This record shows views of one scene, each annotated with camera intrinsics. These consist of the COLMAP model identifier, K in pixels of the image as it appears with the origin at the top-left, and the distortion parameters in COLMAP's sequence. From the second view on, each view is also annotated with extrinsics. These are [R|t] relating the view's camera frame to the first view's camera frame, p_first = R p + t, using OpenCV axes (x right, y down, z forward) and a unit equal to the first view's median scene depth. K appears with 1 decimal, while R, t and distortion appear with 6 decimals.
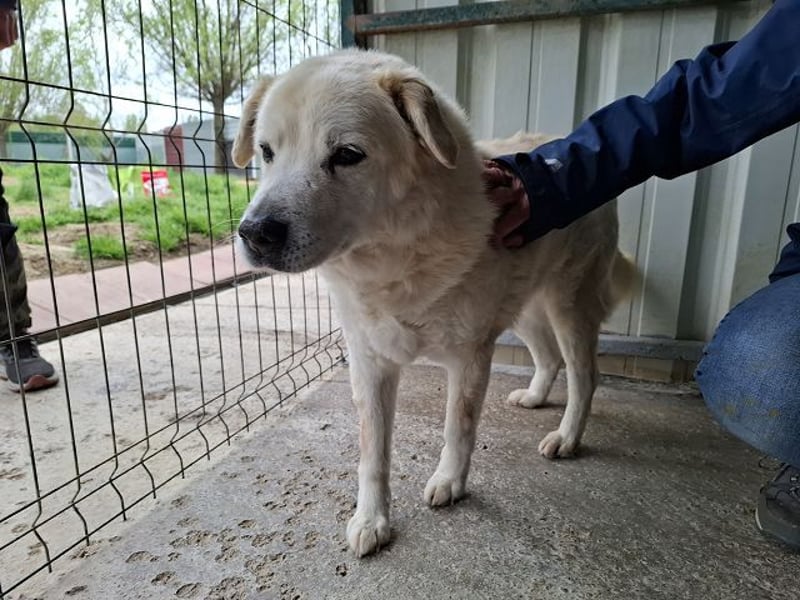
lens RADIAL K [[547.4, 0, 402.1], [0, 547.4, 306.4], [0, 0, 1]] dist [0.030728, -0.033212]
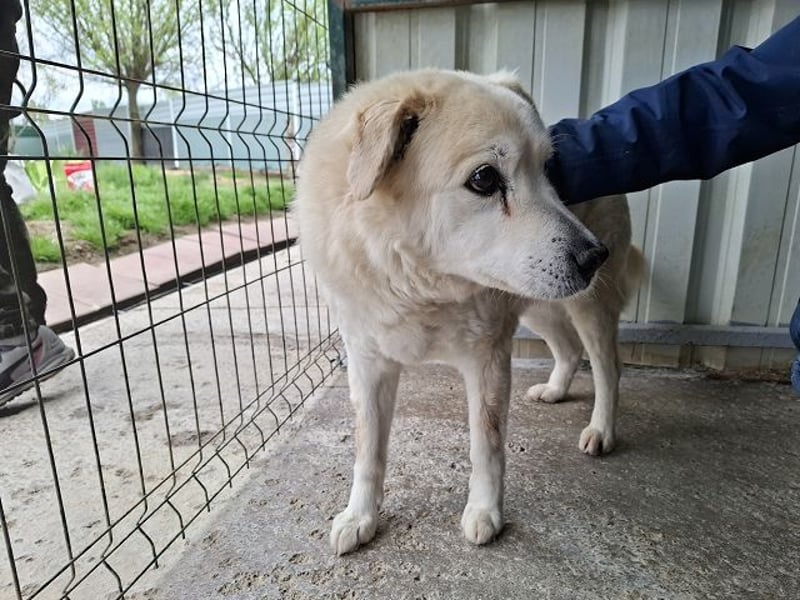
lens RADIAL K [[547.4, 0, 396.6], [0, 547.4, 310.3], [0, 0, 1]] dist [0.030728, -0.033212]
pose [[0.992107, -0.049585, 0.115175, -0.136675], [0.045918, 0.998357, 0.034278, -0.024111], [-0.116686, -0.028719, 0.992754, 0.062746]]
